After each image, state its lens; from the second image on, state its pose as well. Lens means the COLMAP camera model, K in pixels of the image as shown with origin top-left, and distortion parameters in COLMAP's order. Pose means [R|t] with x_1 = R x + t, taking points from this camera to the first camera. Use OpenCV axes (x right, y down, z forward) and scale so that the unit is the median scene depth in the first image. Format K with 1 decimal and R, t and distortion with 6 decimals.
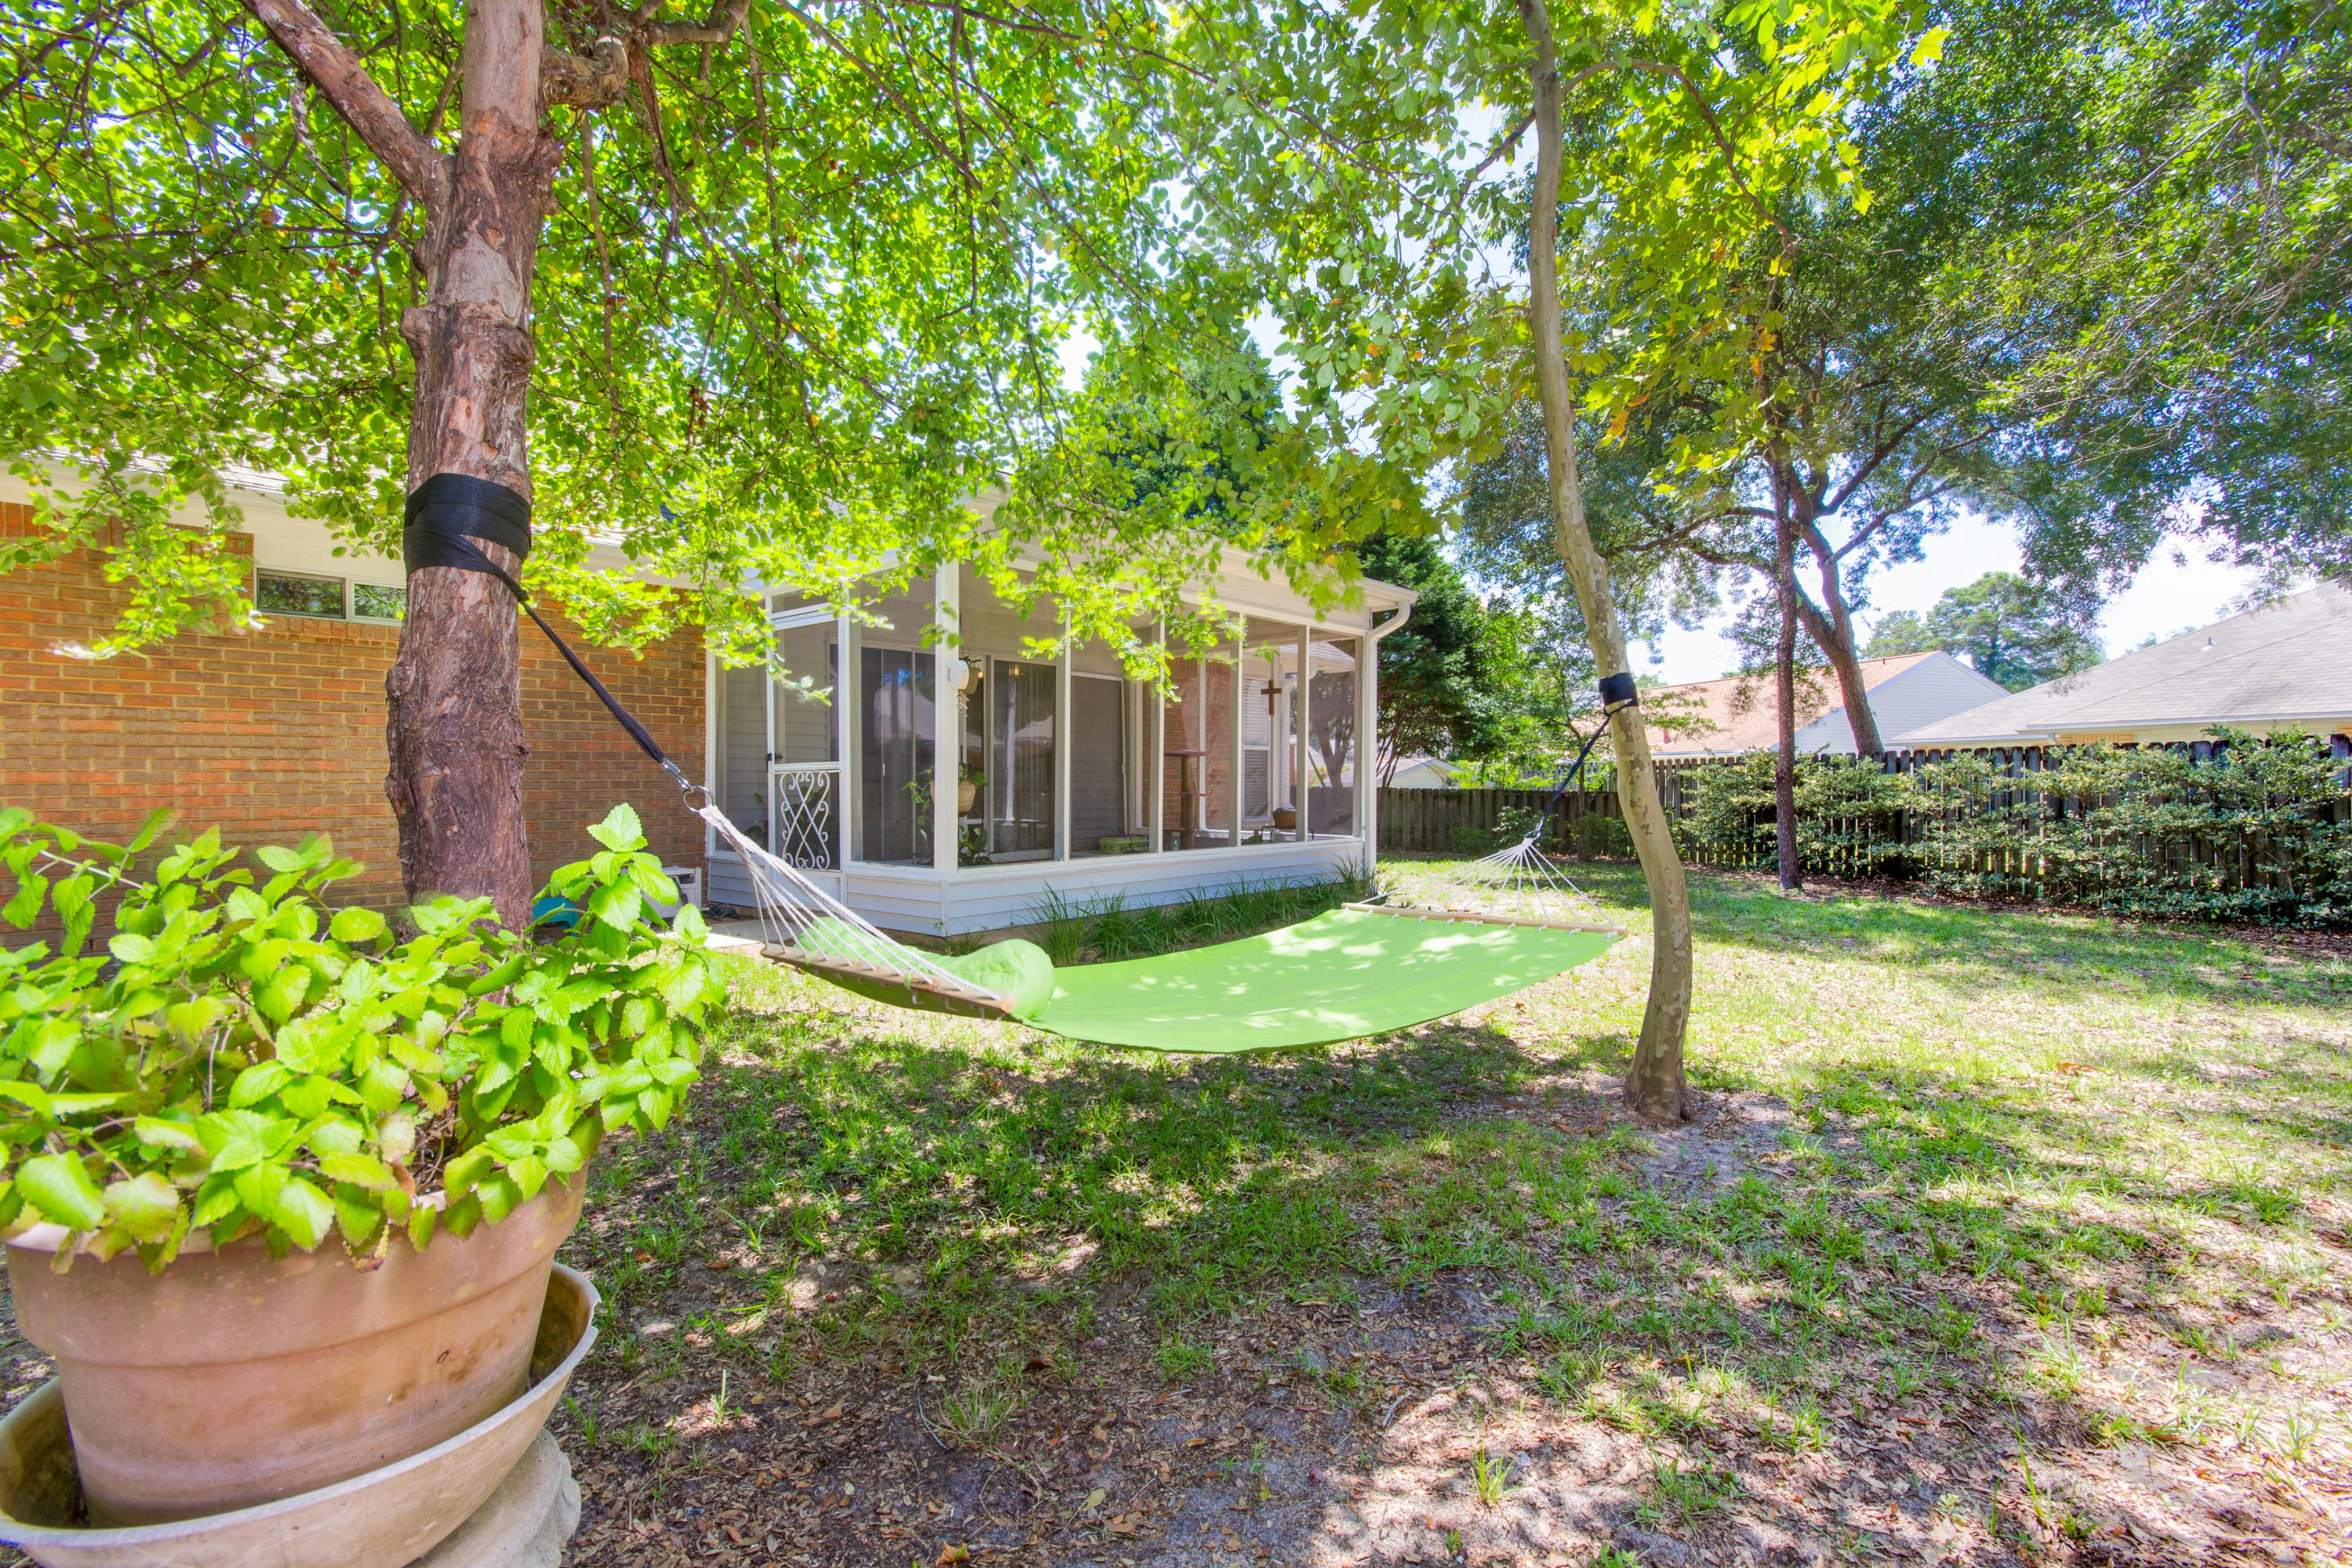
lens RADIAL K [[1031.0, 0, 1176.0], [0, 1031.0, 784.0], [0, 0, 1]] dist [-0.000318, -0.000035]
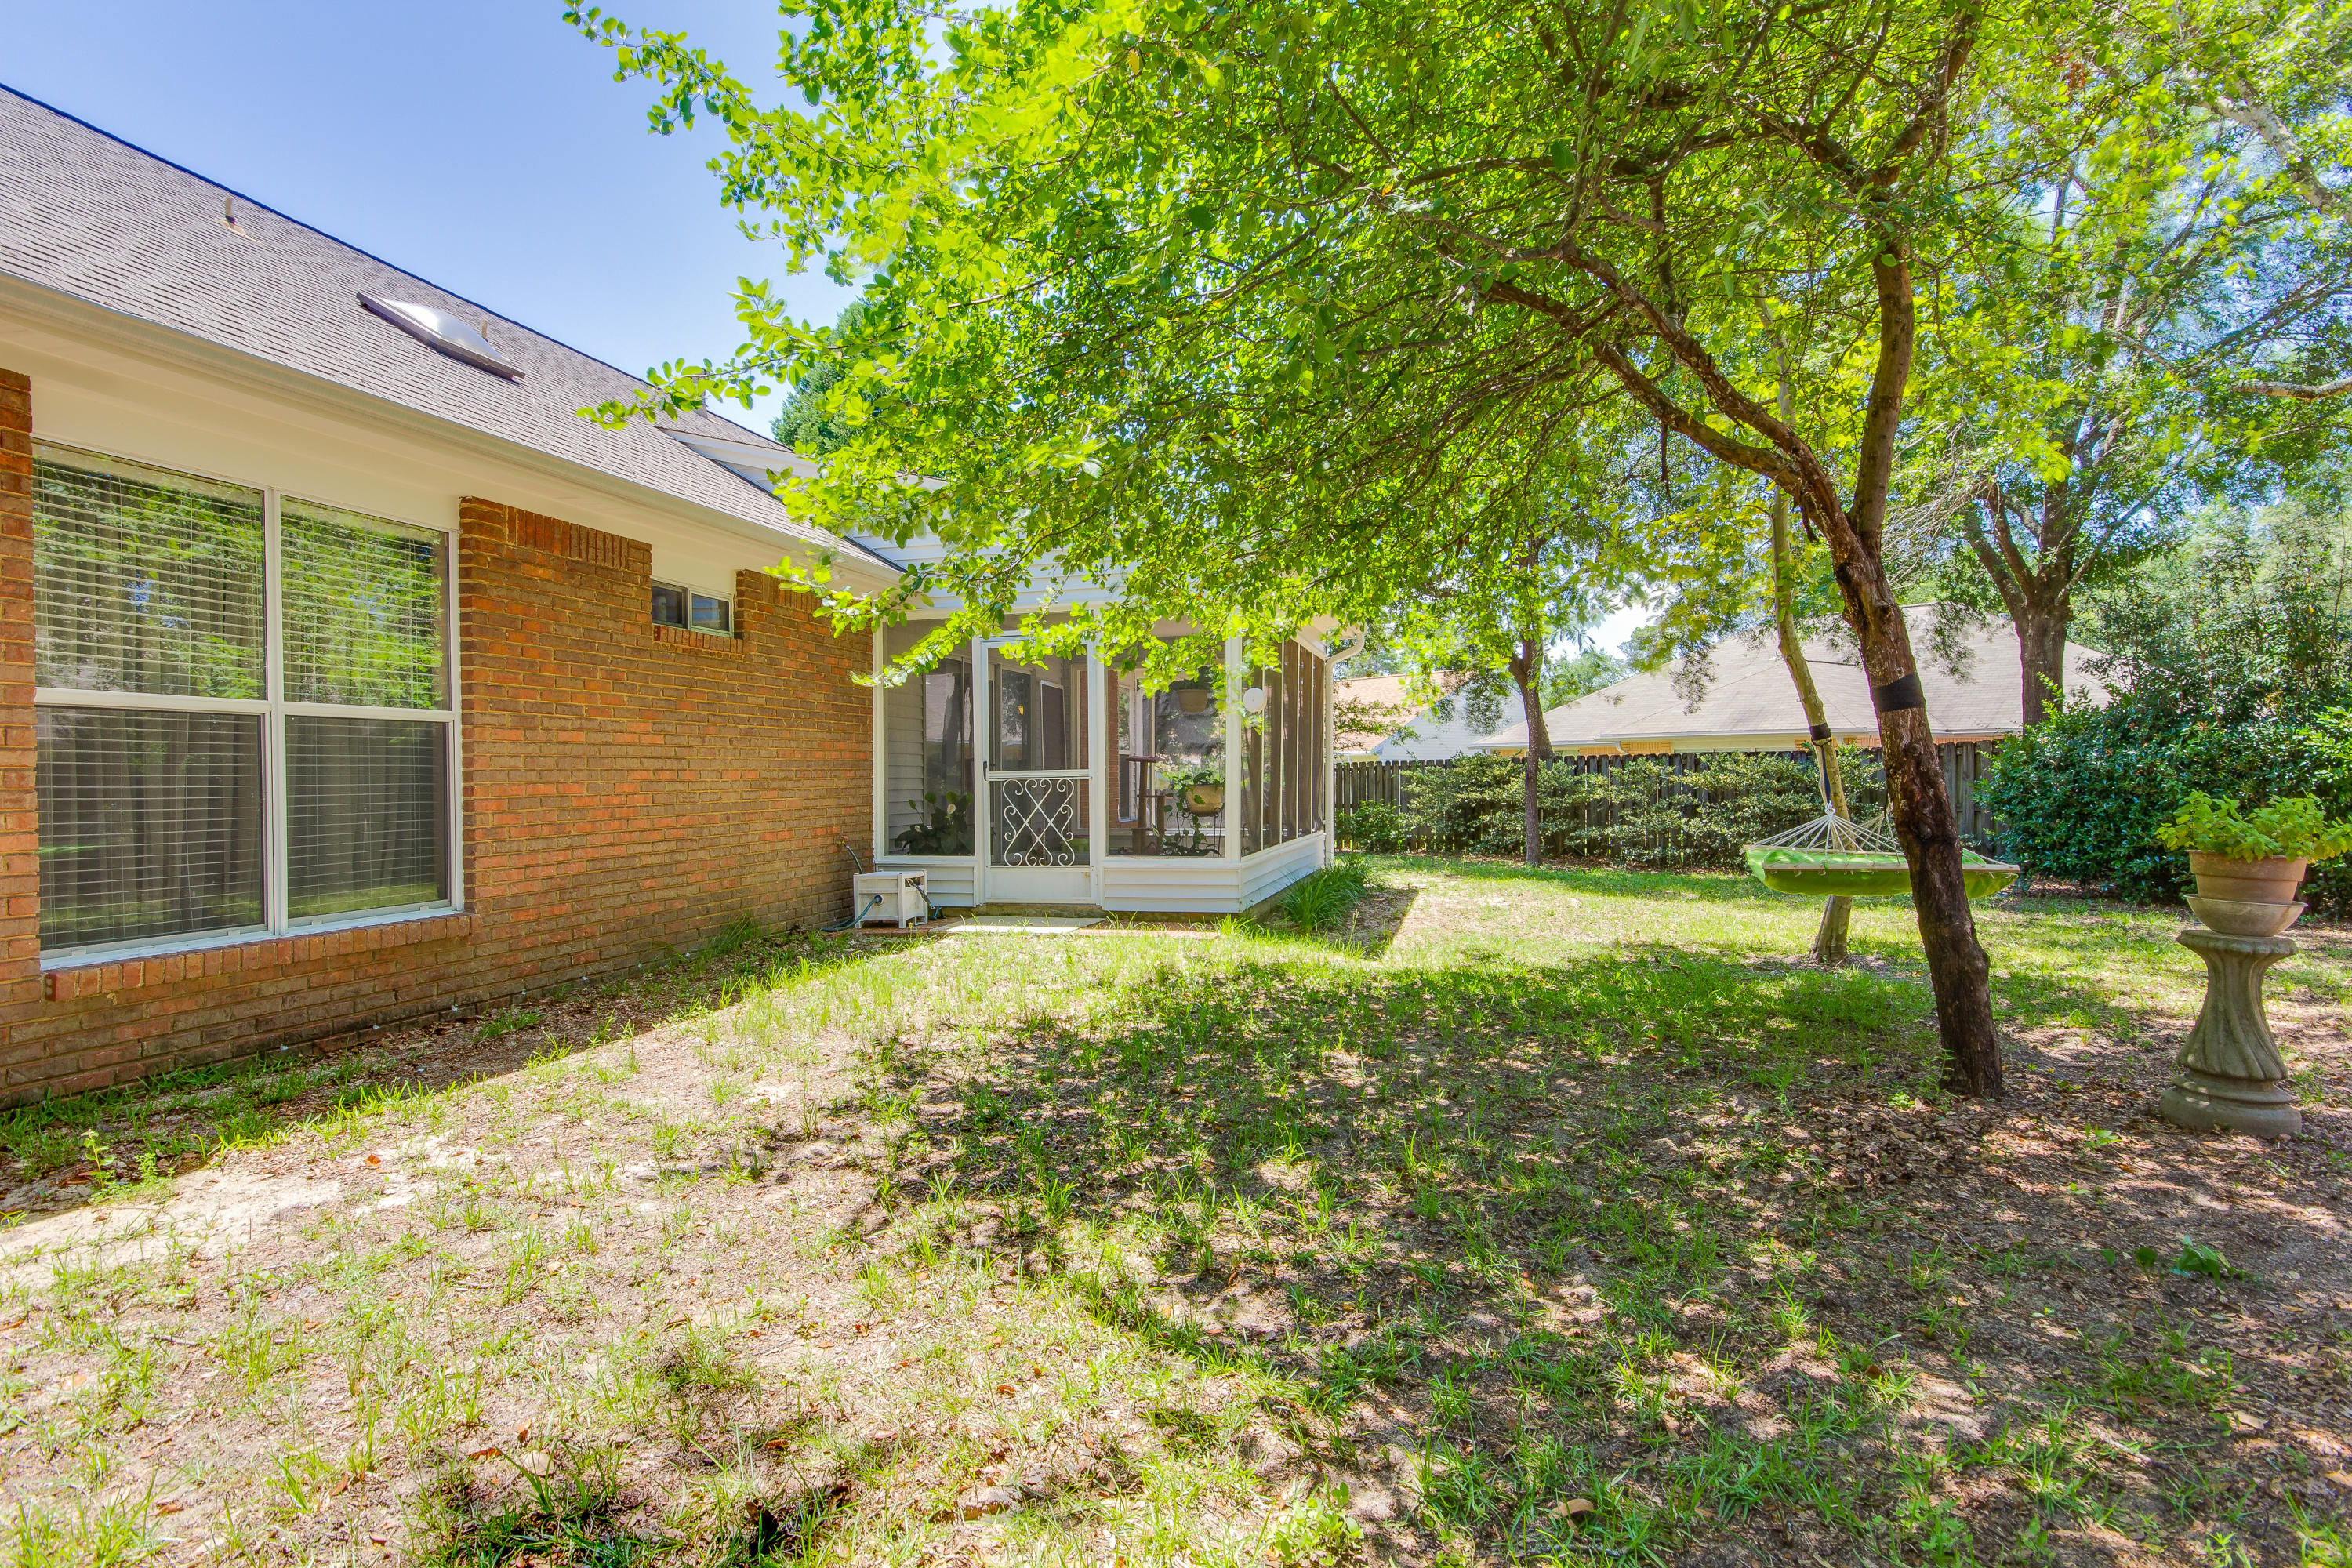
lens RADIAL K [[1179.5, 0, 1176.0], [0, 1179.5, 784.0], [0, 0, 1]] dist [0.000551, 0.000119]
pose [[0.906833, -0.008538, 0.421403, -0.445438], [0.009951, 0.999950, -0.001154, -0.002136], [-0.421372, 0.005240, 0.906873, -0.118757]]
